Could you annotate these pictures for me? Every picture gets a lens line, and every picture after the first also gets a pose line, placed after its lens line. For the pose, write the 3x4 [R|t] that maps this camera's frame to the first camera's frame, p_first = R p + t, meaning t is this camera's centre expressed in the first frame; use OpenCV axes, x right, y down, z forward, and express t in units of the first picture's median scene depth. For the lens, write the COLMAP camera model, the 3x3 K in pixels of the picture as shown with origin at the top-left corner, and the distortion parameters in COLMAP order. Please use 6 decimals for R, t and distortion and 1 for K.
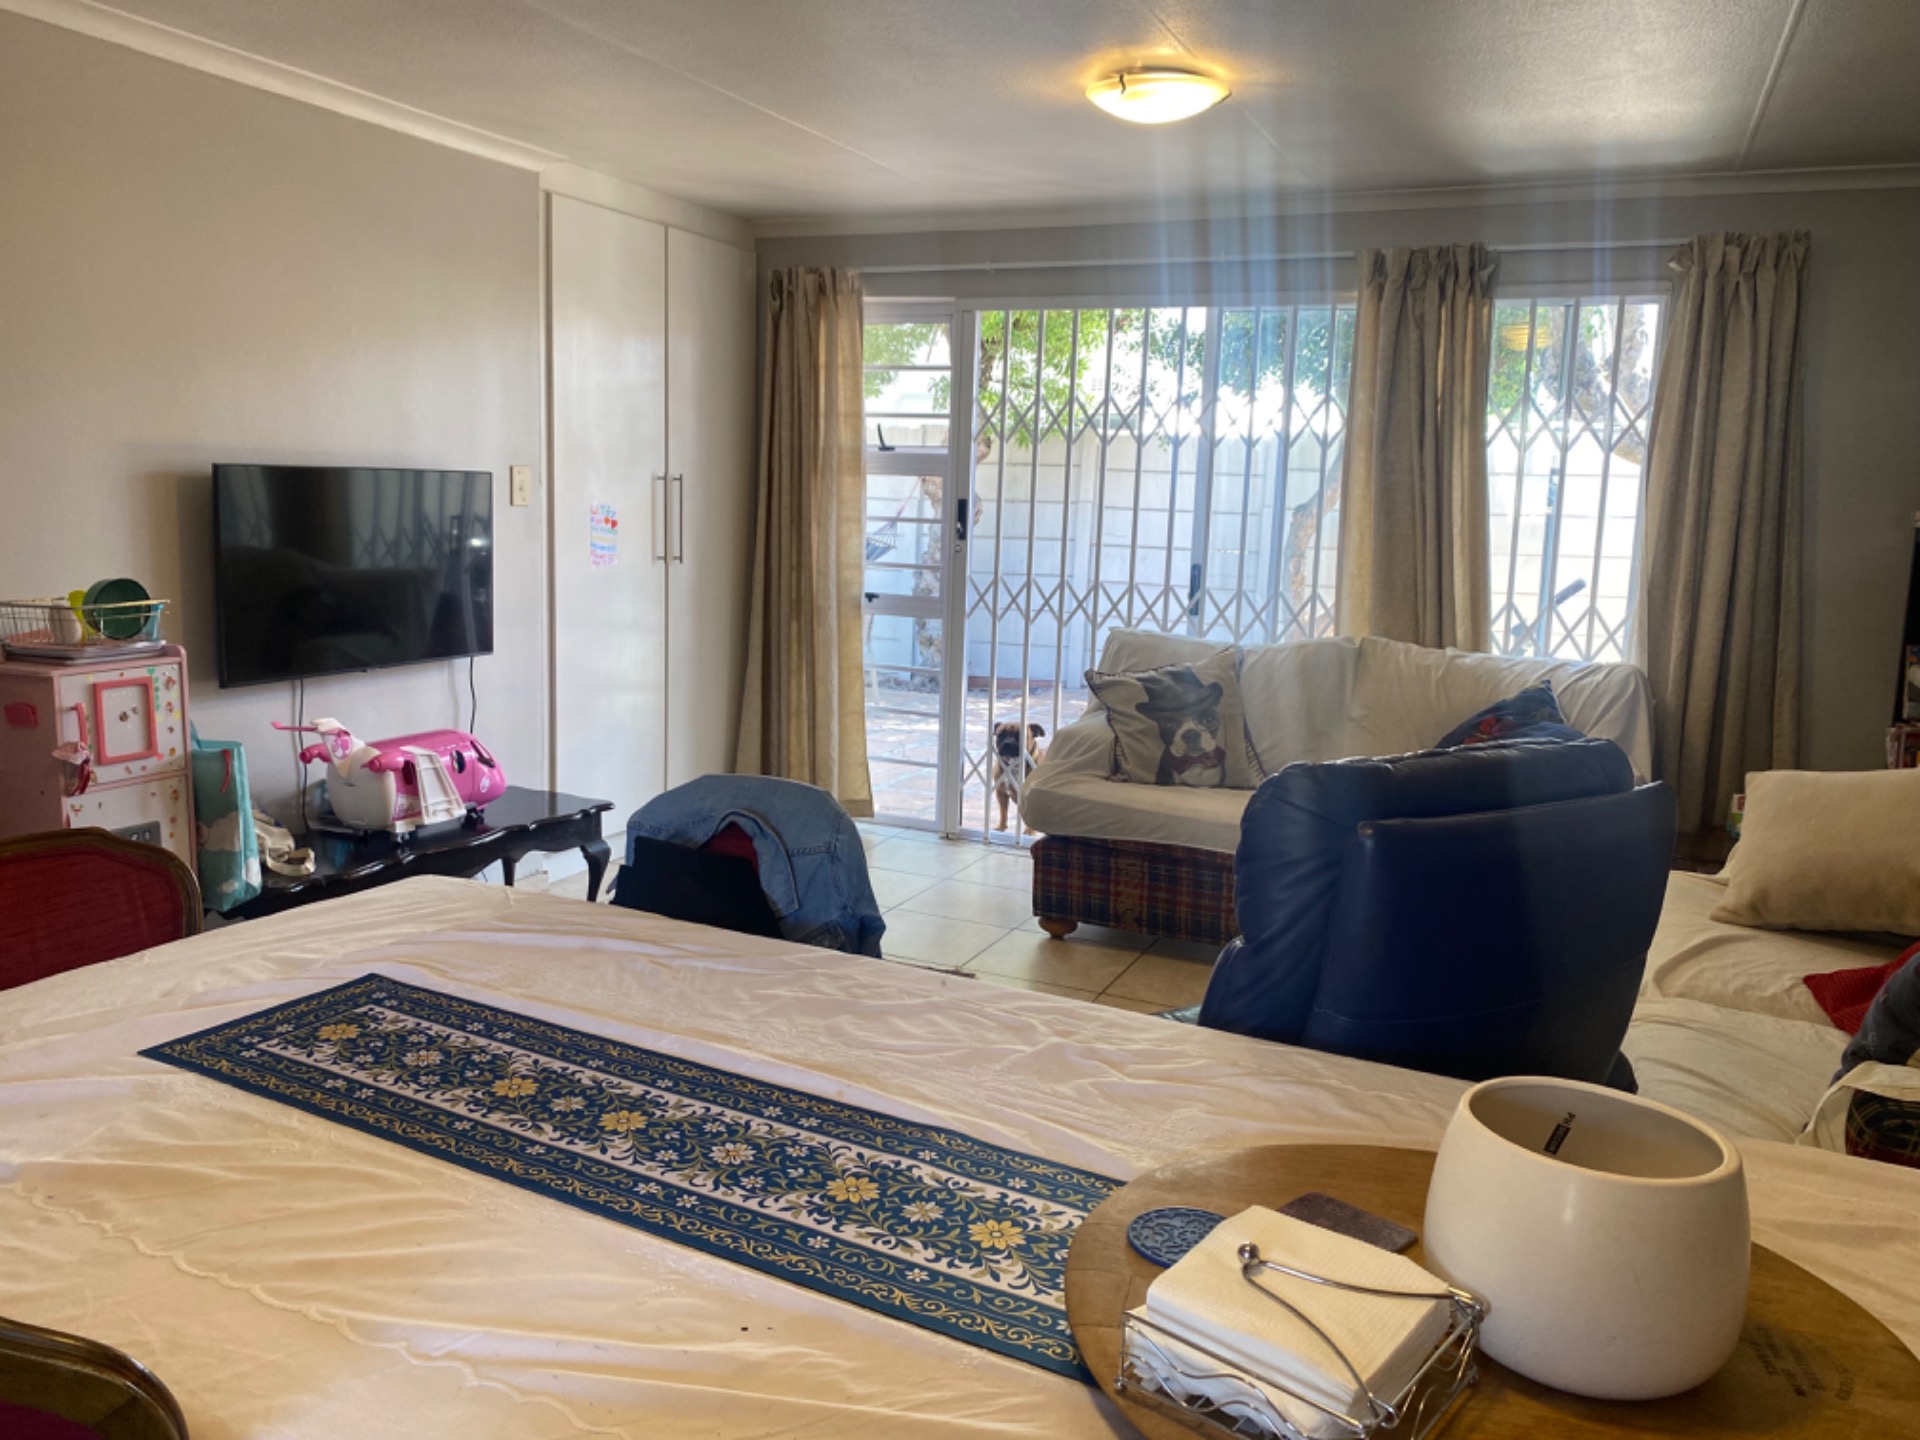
lens RADIAL K [[1446.9, 0, 937.7], [0, 1446.9, 718.7], [0, 0, 1]] dist [0.049890, -0.082585]
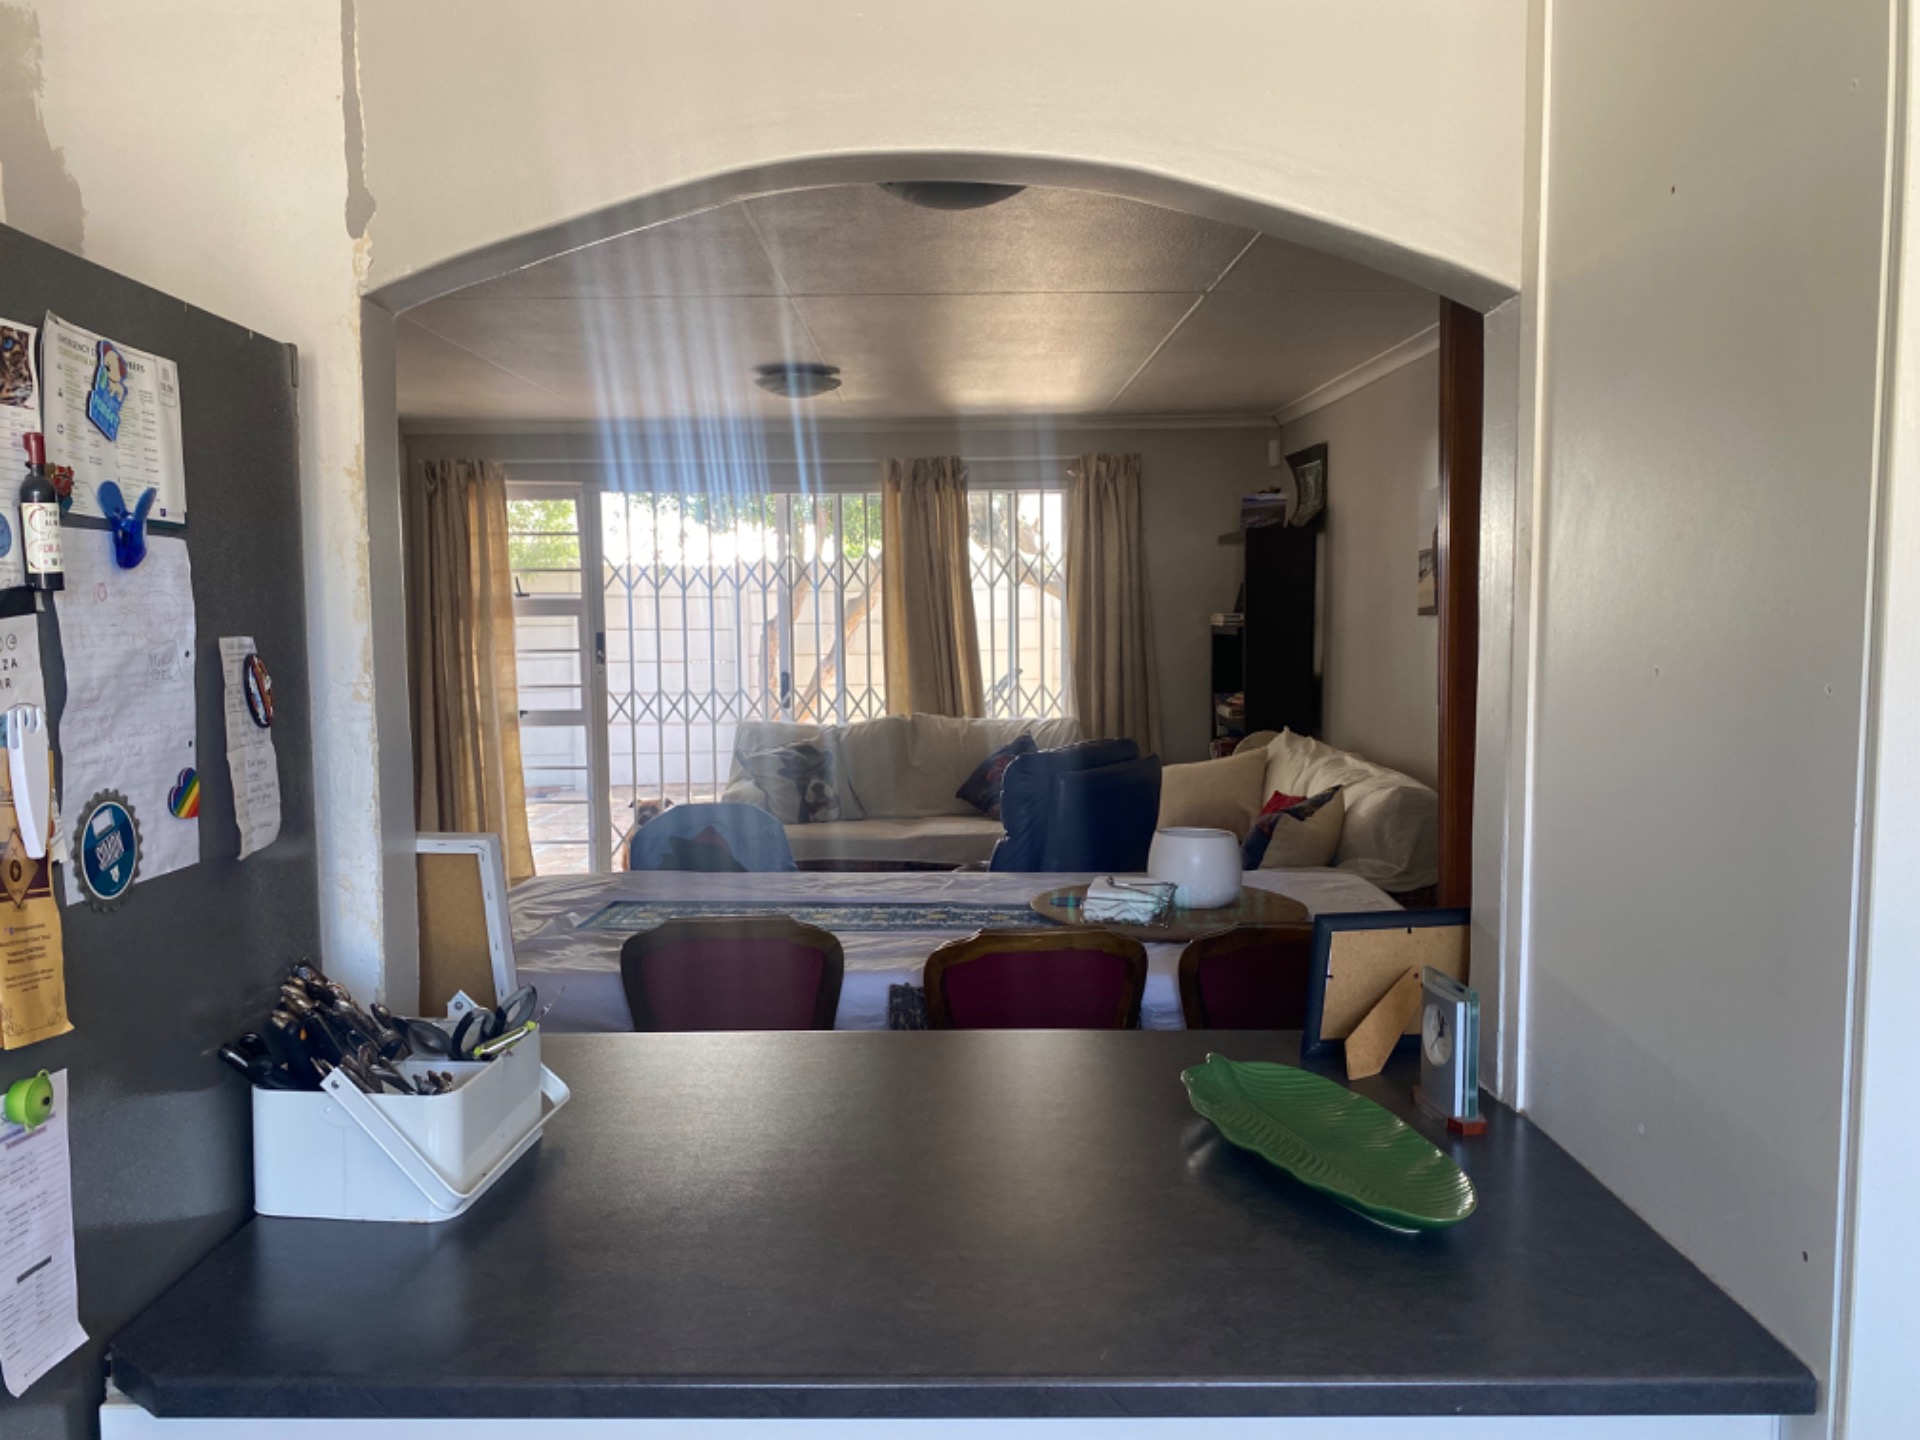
lens RADIAL K [[1460.0, 0, 945.0], [0, 1460.0, 733.2], [0, 0, 1]] dist [0.070773, -0.063851]
pose [[0.907735, -0.079094, 0.412021, -0.283656], [0.105078, 0.993628, -0.040759, 0.027709], [-0.406172, 0.080293, 0.910262, -0.364177]]
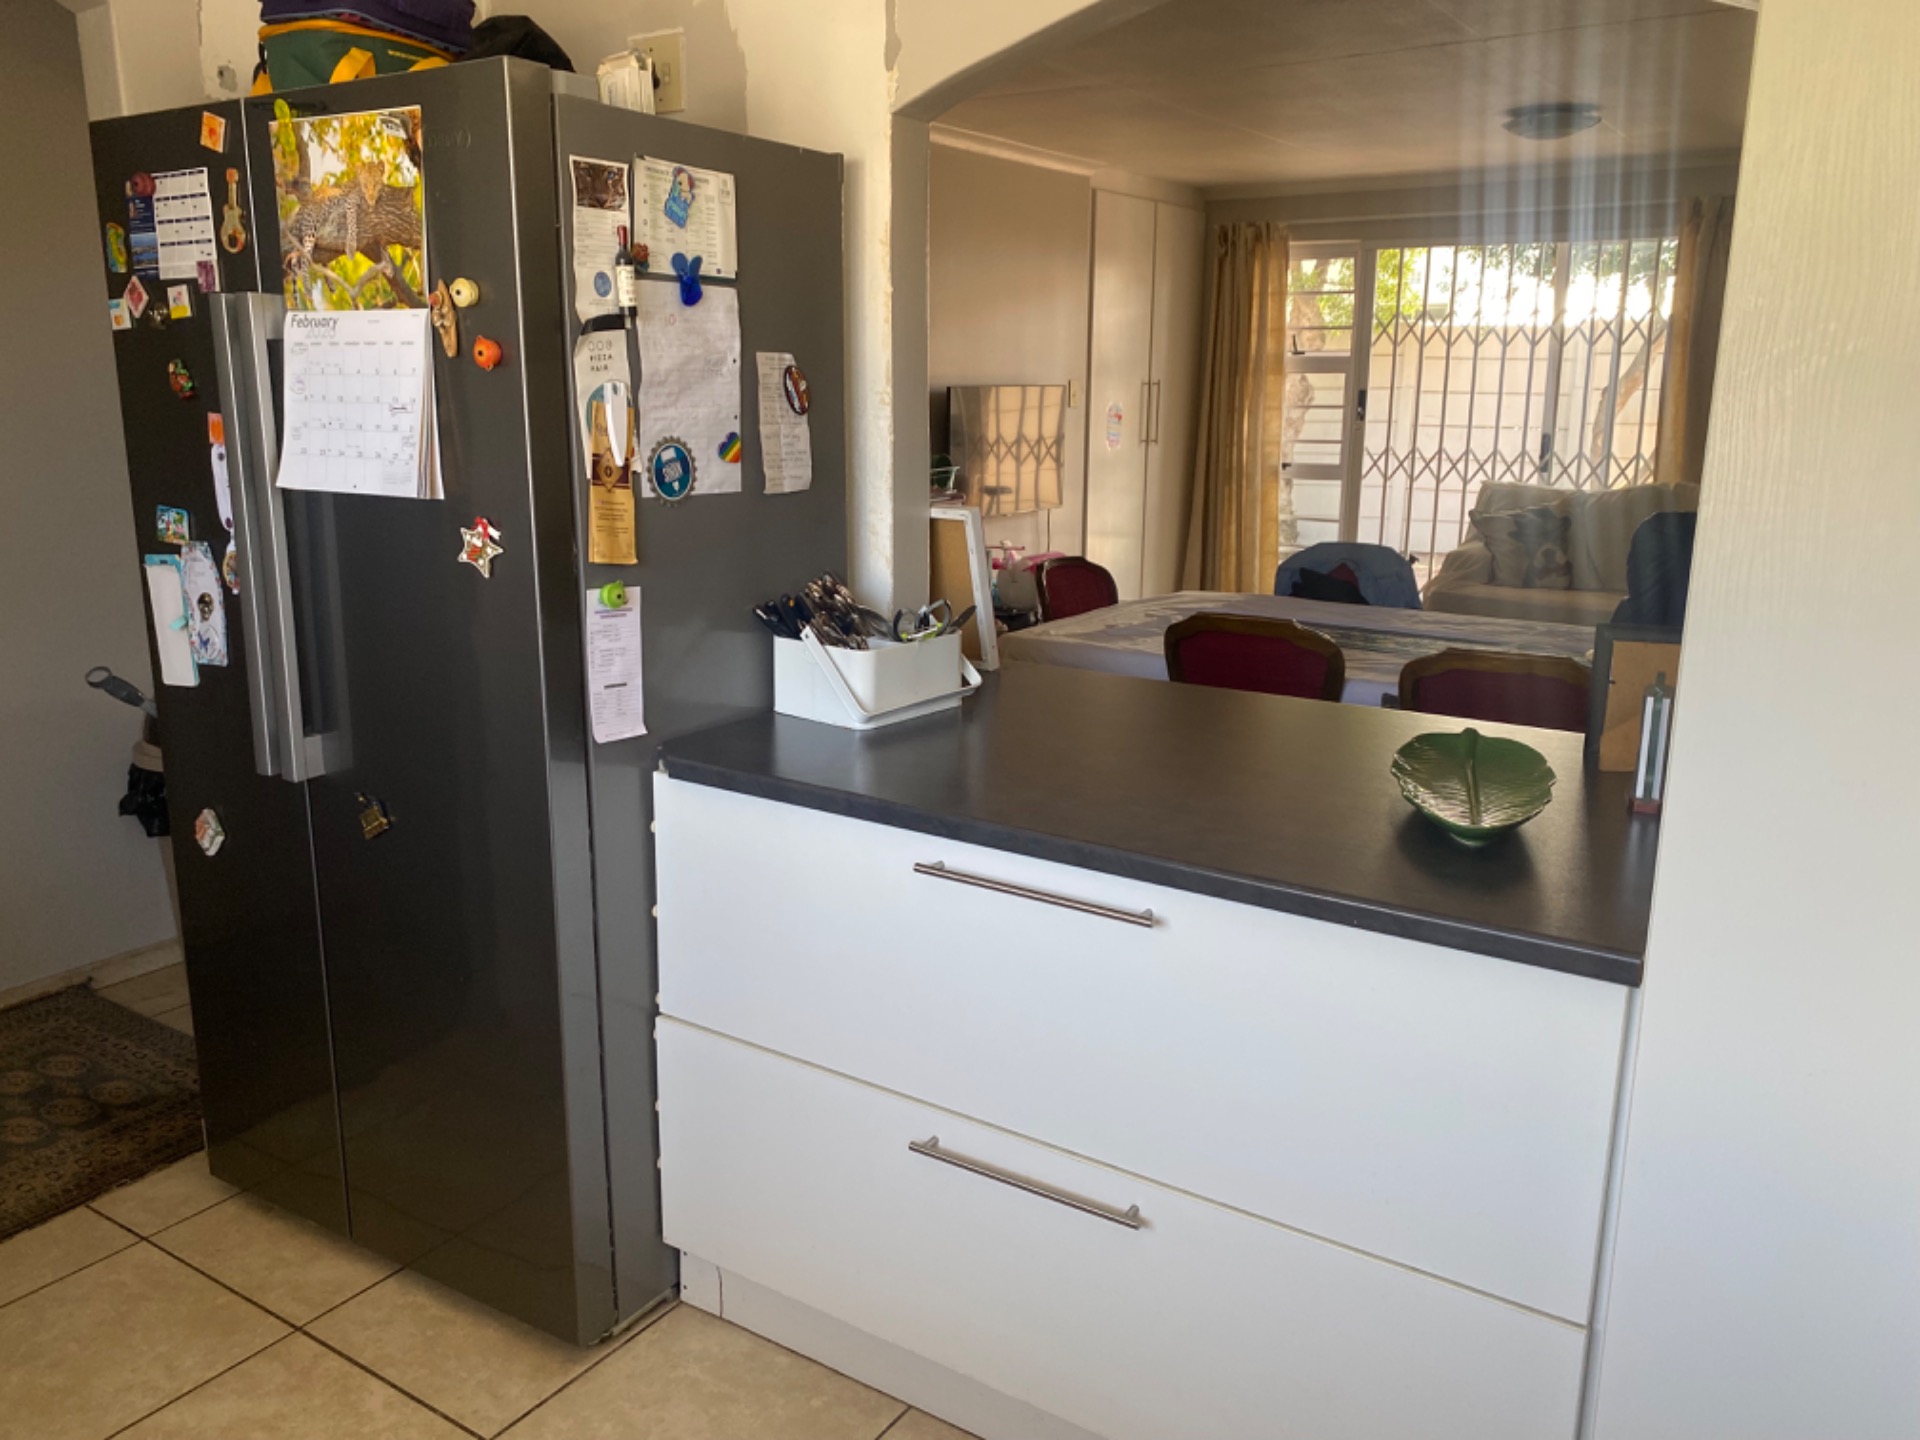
lens RADIAL K [[1467.9, 0, 954.5], [0, 1467.9, 725.7], [0, 0, 1]] dist [0.055614, -0.080291]
pose [[0.987802, 0.004817, -0.155638, -0.161142], [0.006538, 0.997357, 0.072367, 0.065804], [0.155575, -0.072502, 0.985160, -0.498286]]
